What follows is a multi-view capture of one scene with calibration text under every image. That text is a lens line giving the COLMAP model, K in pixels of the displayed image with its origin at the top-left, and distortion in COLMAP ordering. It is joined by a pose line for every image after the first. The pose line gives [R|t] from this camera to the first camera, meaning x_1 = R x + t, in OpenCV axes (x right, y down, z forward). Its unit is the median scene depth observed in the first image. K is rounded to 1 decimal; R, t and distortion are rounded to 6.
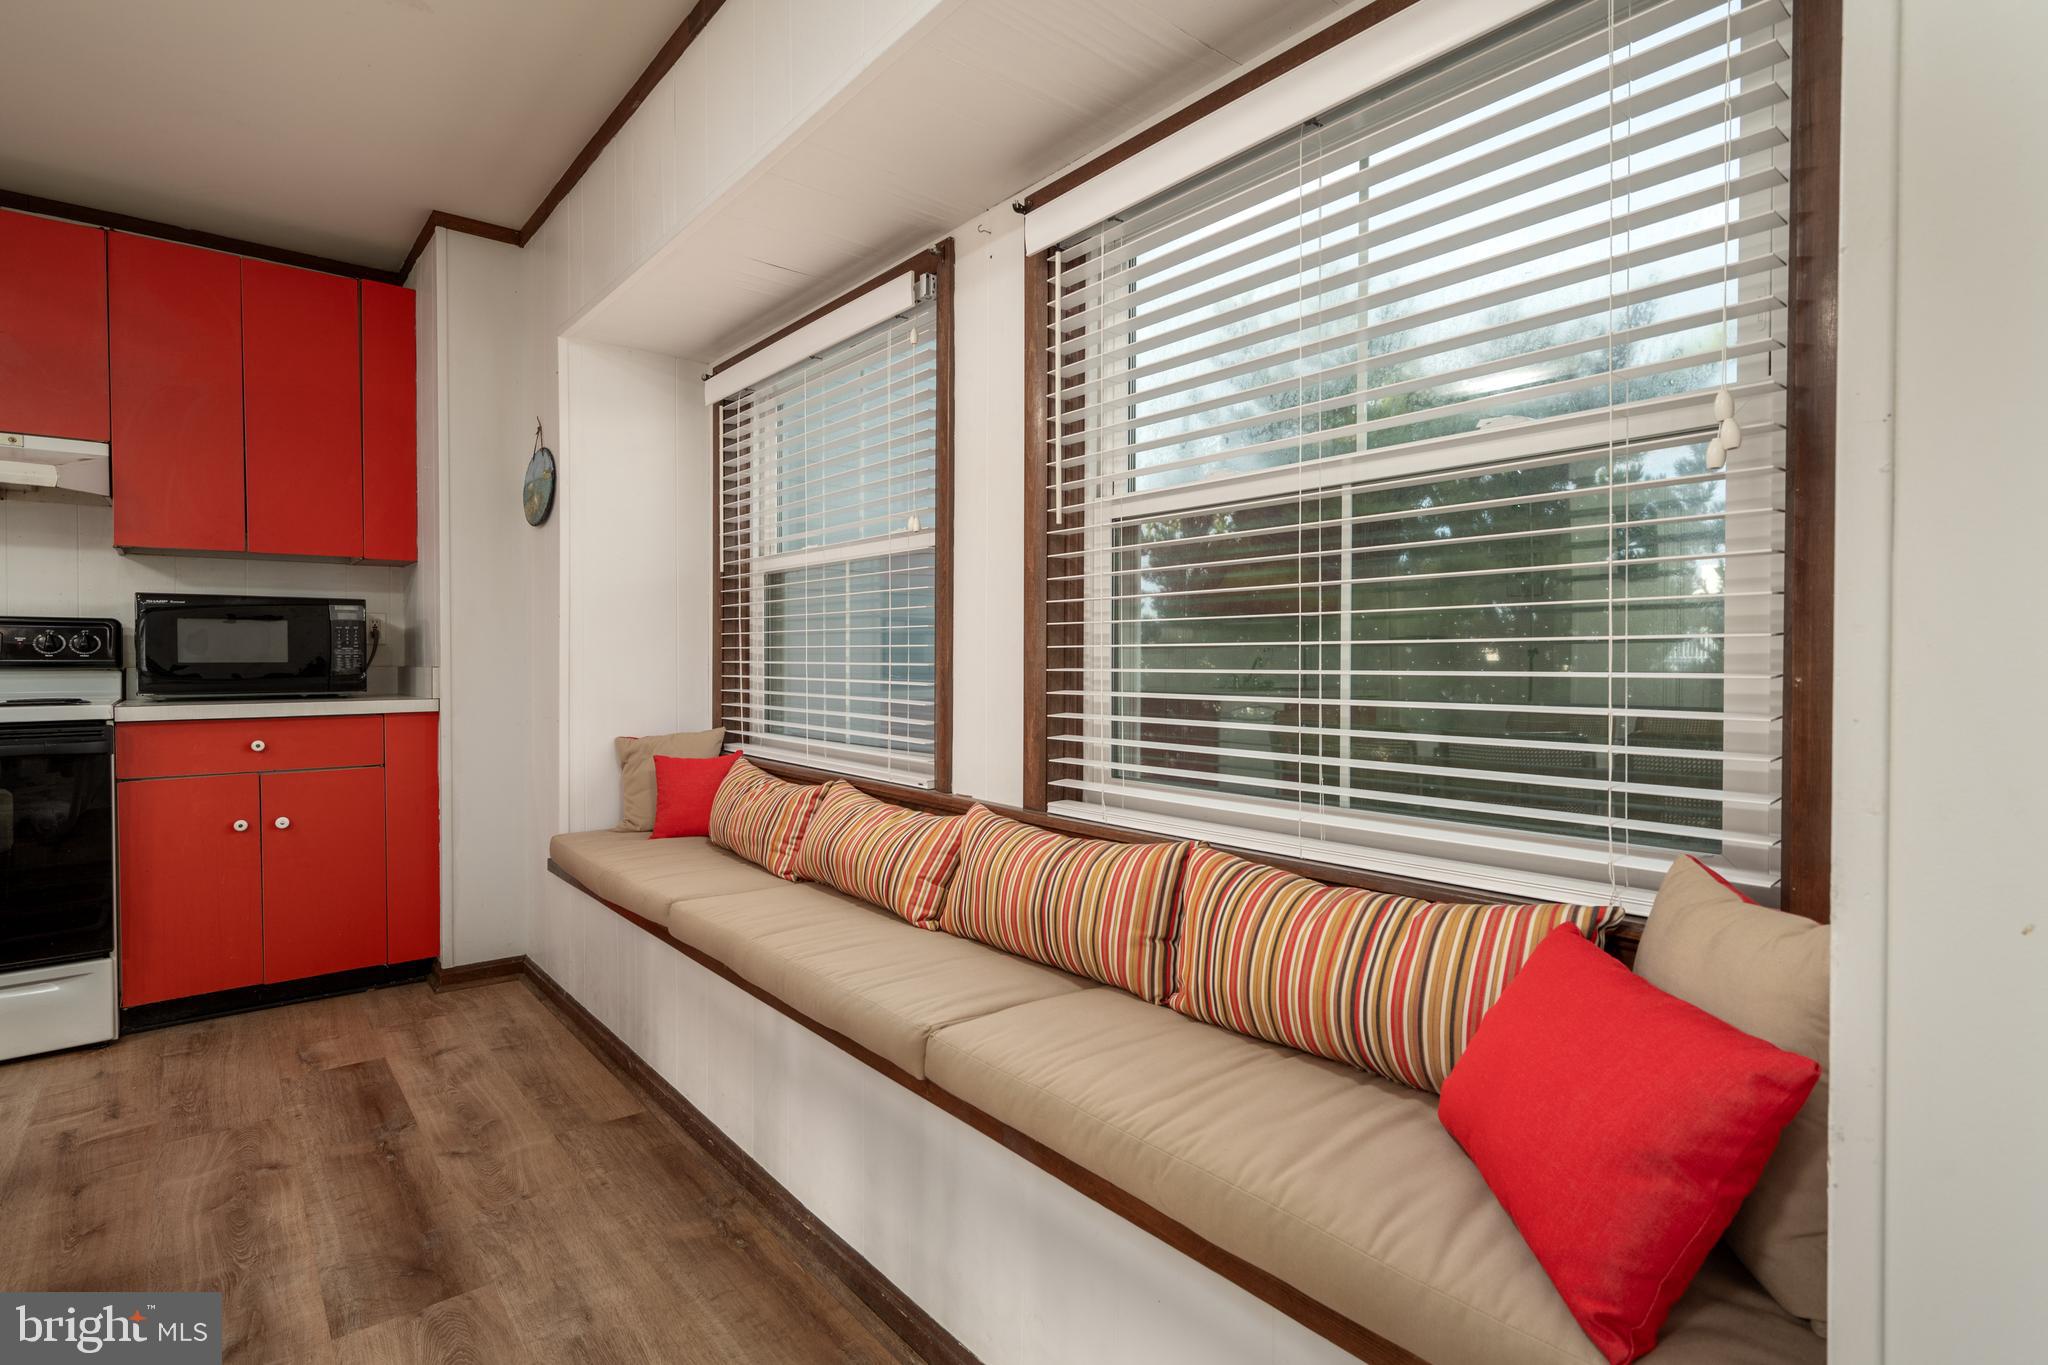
lens RADIAL K [[980.0, 0, 1019.4], [0, 980.0, 667.2], [0, 0, 1]] dist [0.000583, 0.000103]
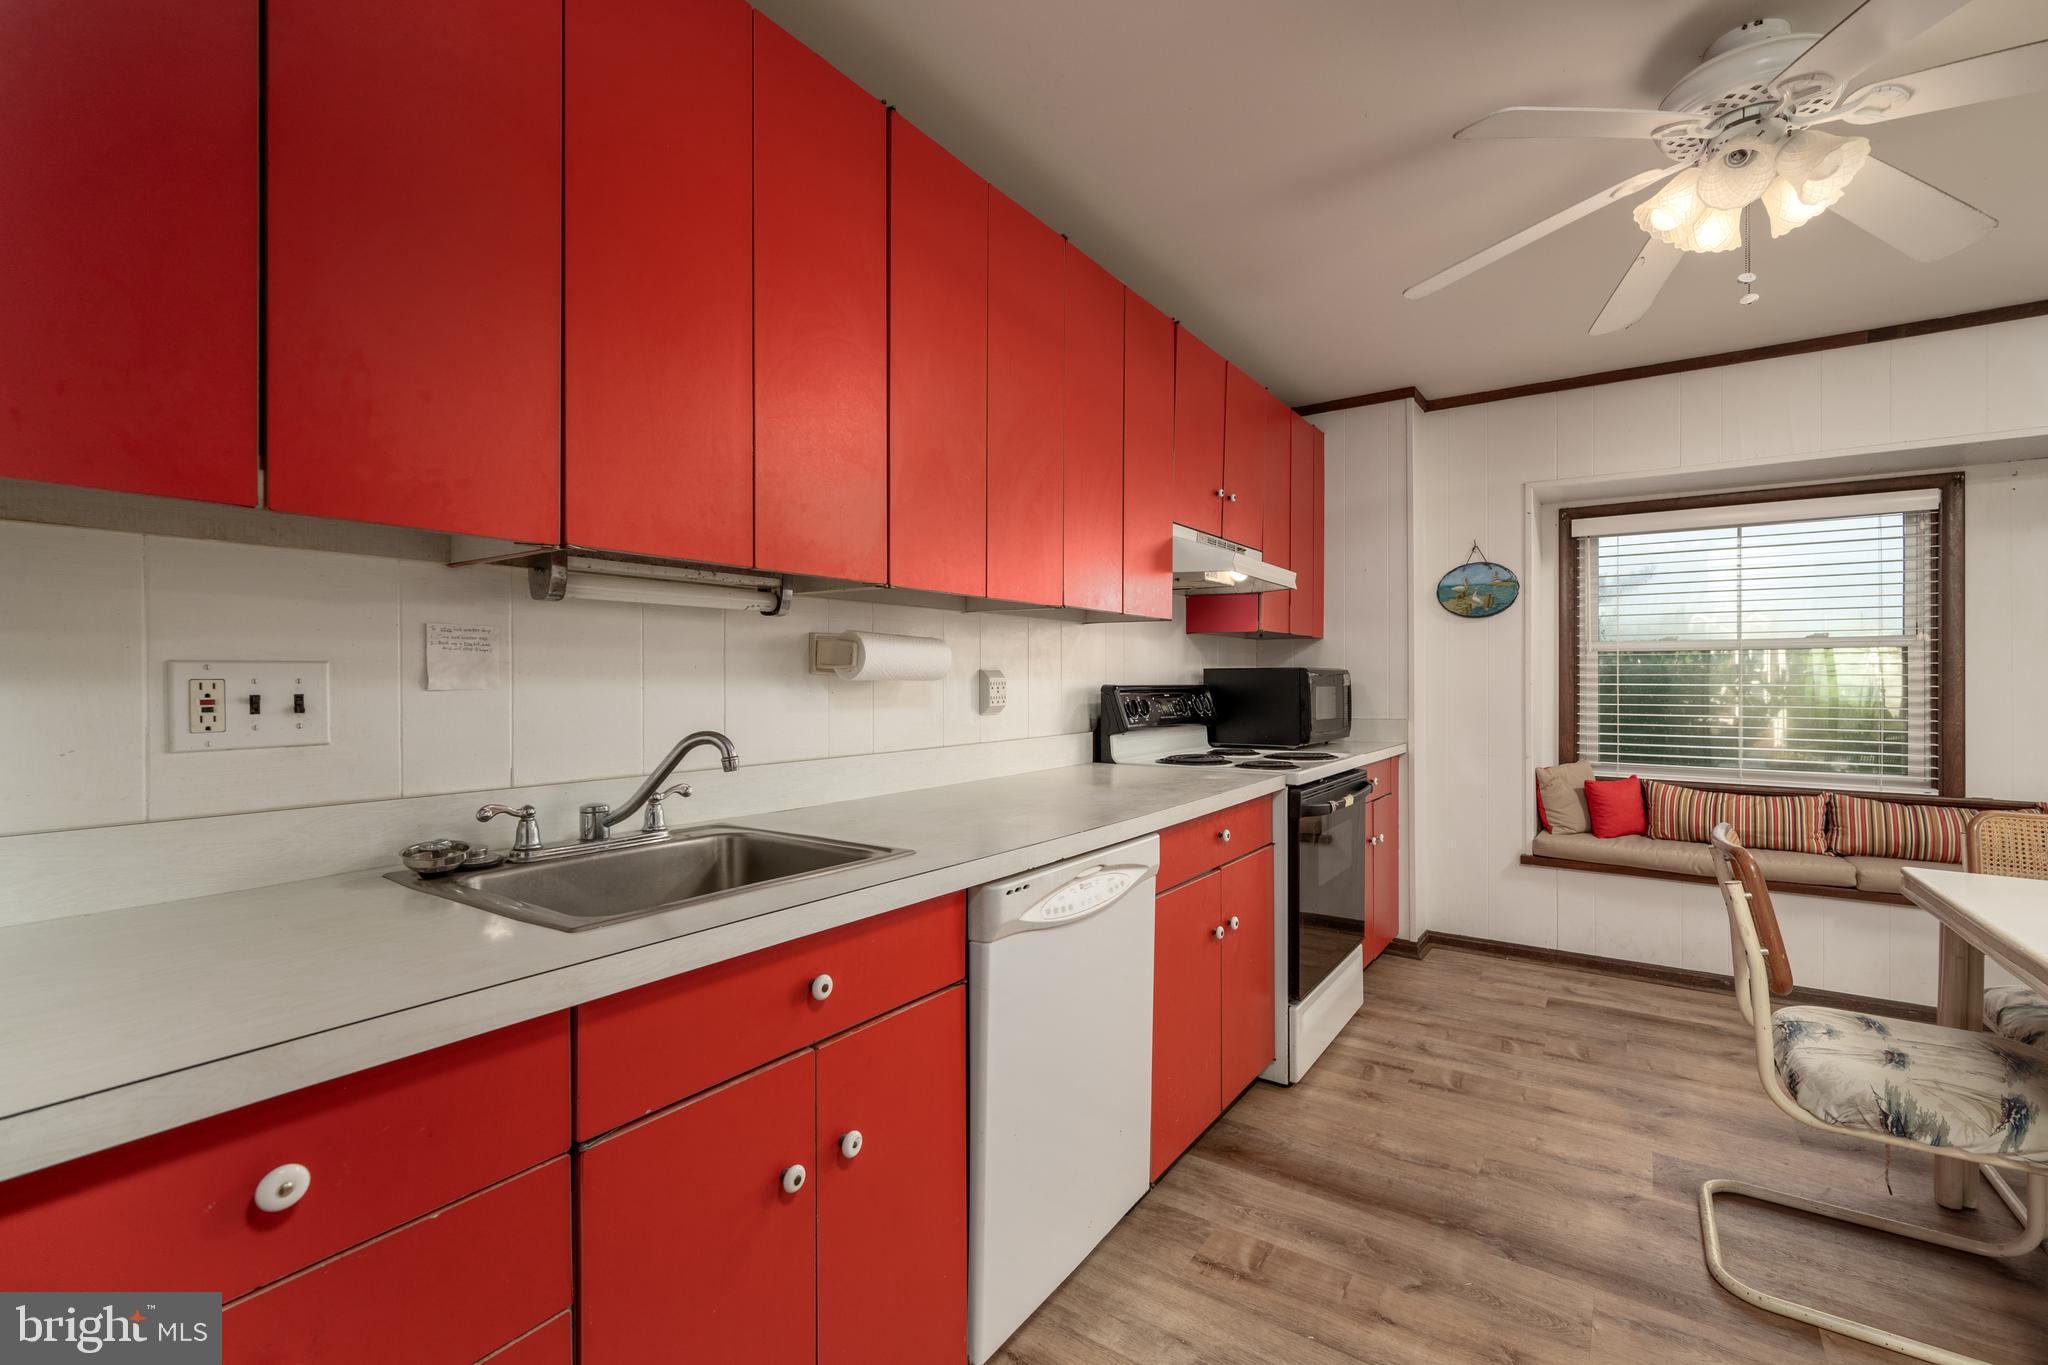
lens RADIAL K [[868.1, 0, 1028.3], [0, 868.1, 685.9], [0, 0, 1]] dist [0.000725, 0.000052]
pose [[0.964988, -0.002572, 0.262282, -1.678617], [0.003863, 0.999983, -0.004404, -0.052484], [-0.262266, 0.005263, 0.964981, -0.026751]]
